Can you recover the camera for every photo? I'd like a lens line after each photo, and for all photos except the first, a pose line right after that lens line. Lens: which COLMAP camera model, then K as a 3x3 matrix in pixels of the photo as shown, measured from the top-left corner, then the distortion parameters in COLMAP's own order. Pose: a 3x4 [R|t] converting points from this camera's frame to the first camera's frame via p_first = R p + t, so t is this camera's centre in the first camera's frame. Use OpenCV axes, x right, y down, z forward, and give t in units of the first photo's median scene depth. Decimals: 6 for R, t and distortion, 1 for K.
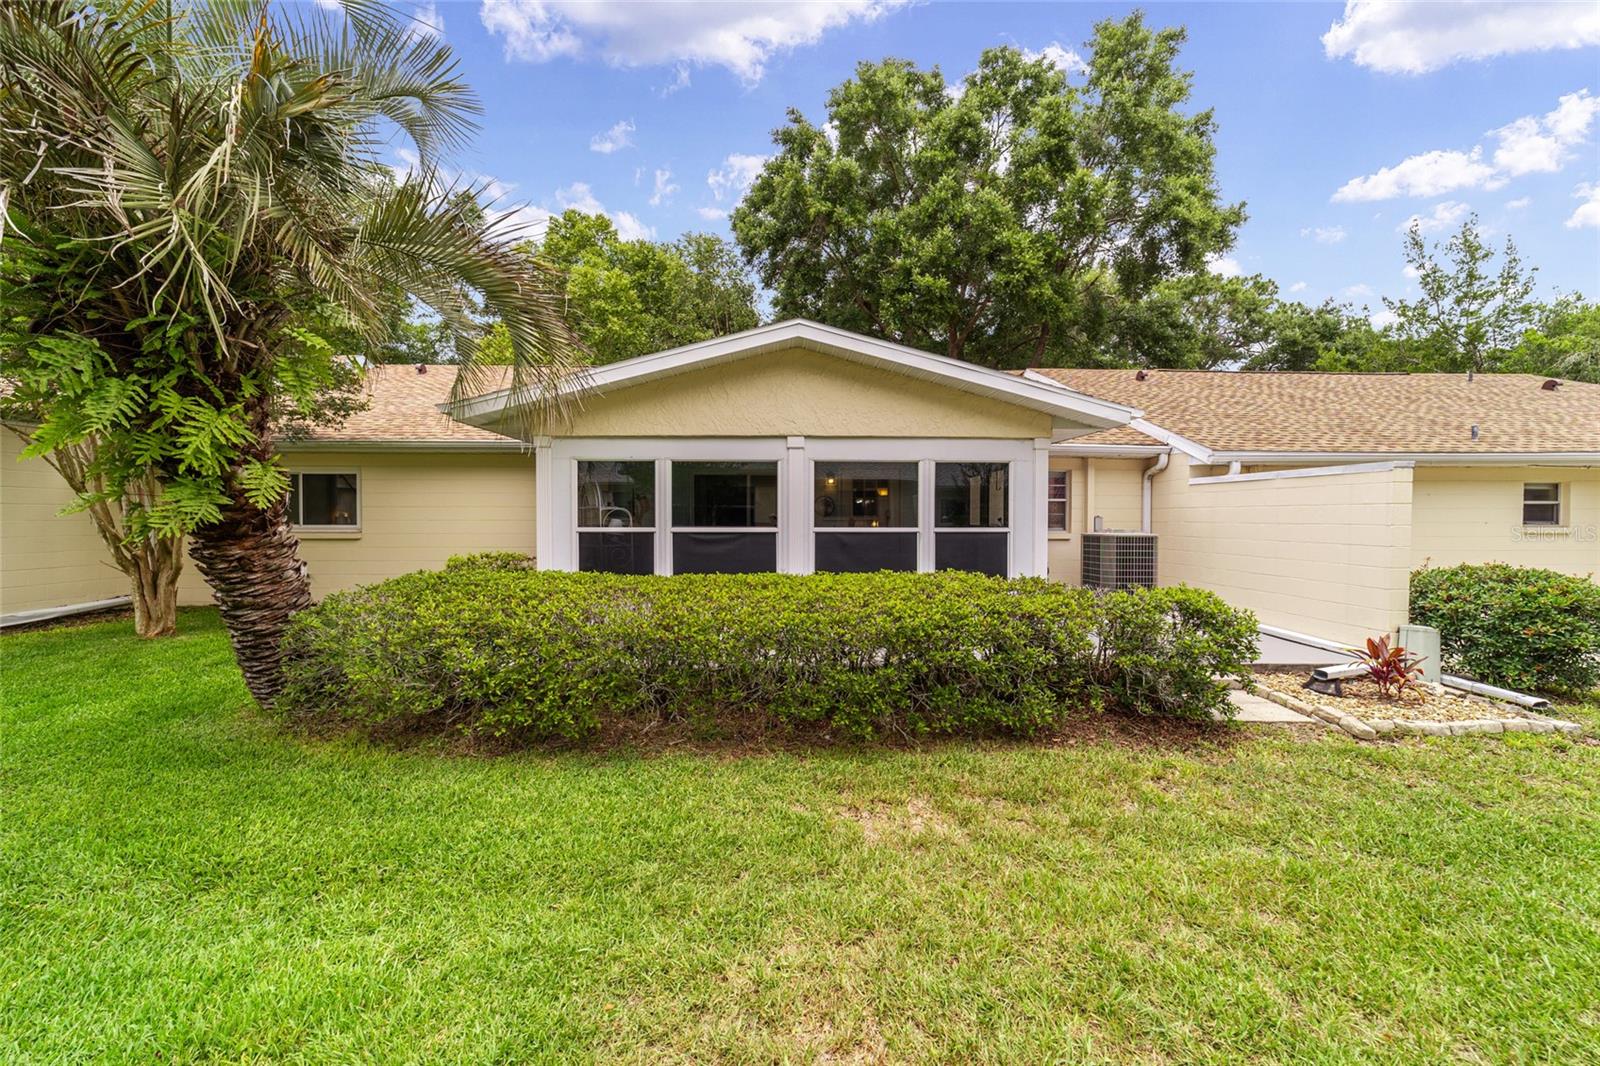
lens RADIAL K [[620.8, 0, 799.5], [0, 620.8, 530.1], [0, 0, 1]] dist [-0.018831, 0.008064]
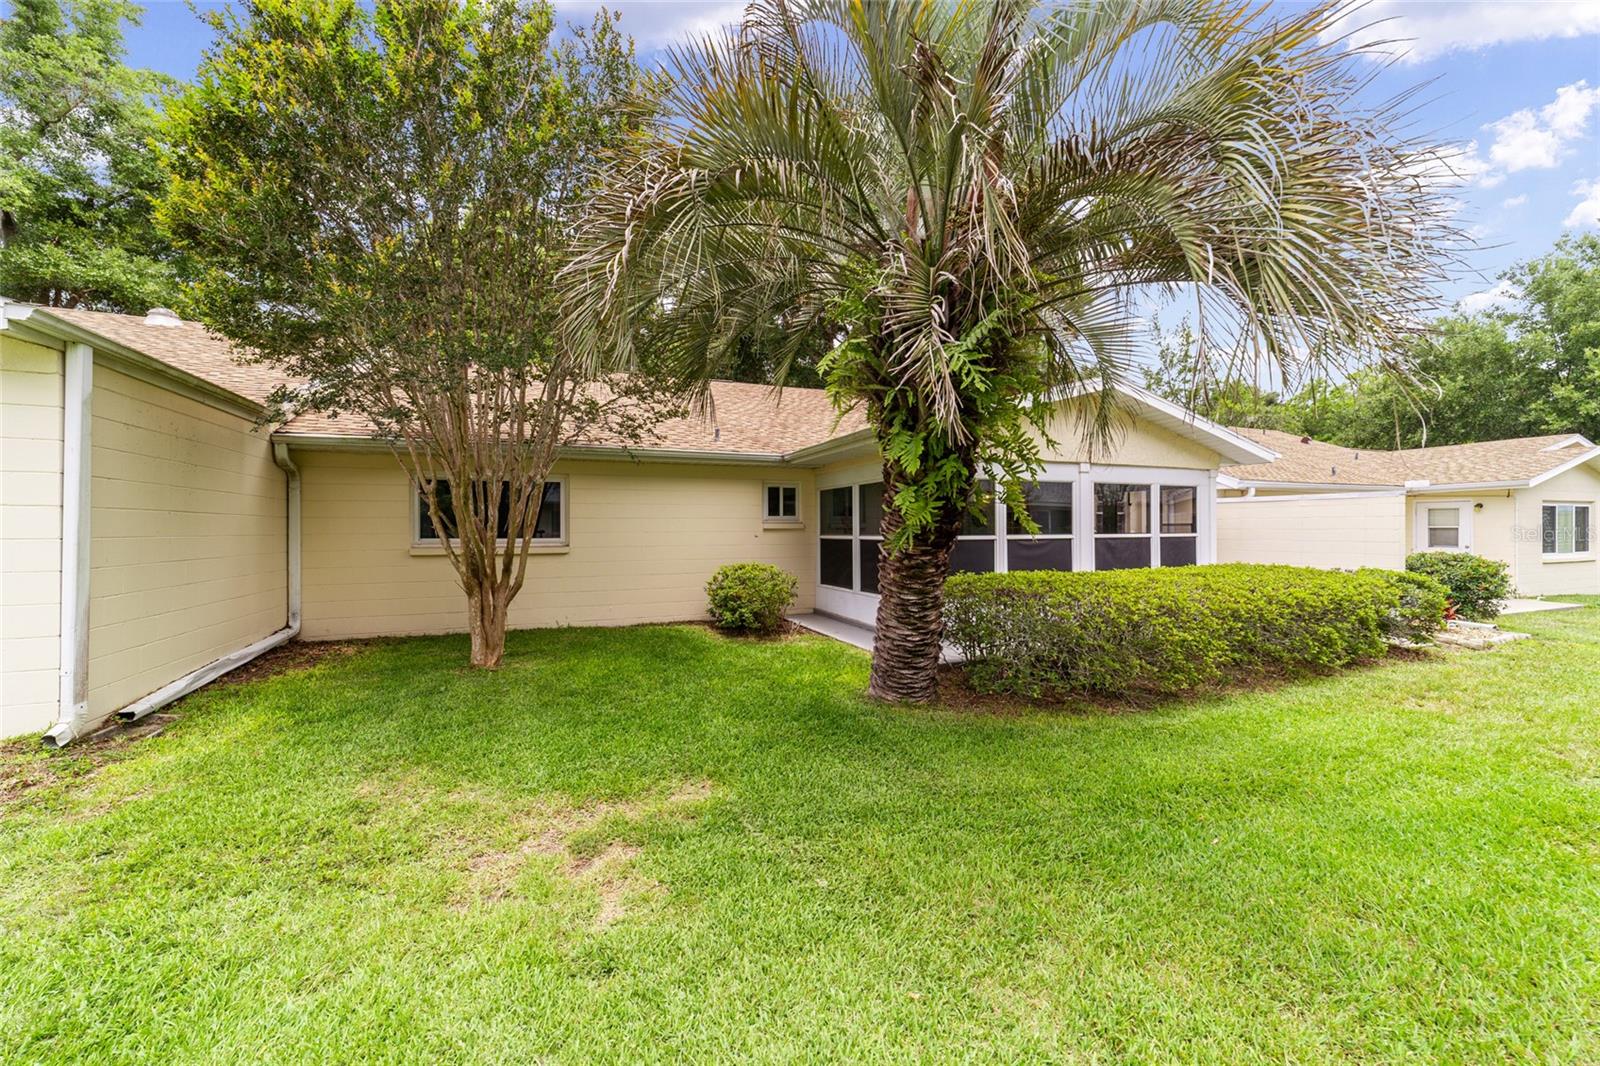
lens RADIAL K [[620.8, 0, 799.5], [0, 620.8, 530.1], [0, 0, 1]] dist [-0.018831, 0.008064]
pose [[0.930885, -0.006252, 0.365258, -0.817697], [0.012456, 0.999815, -0.014632, -0.002140], [-0.365099, 0.018170, 0.930791, 0.031662]]
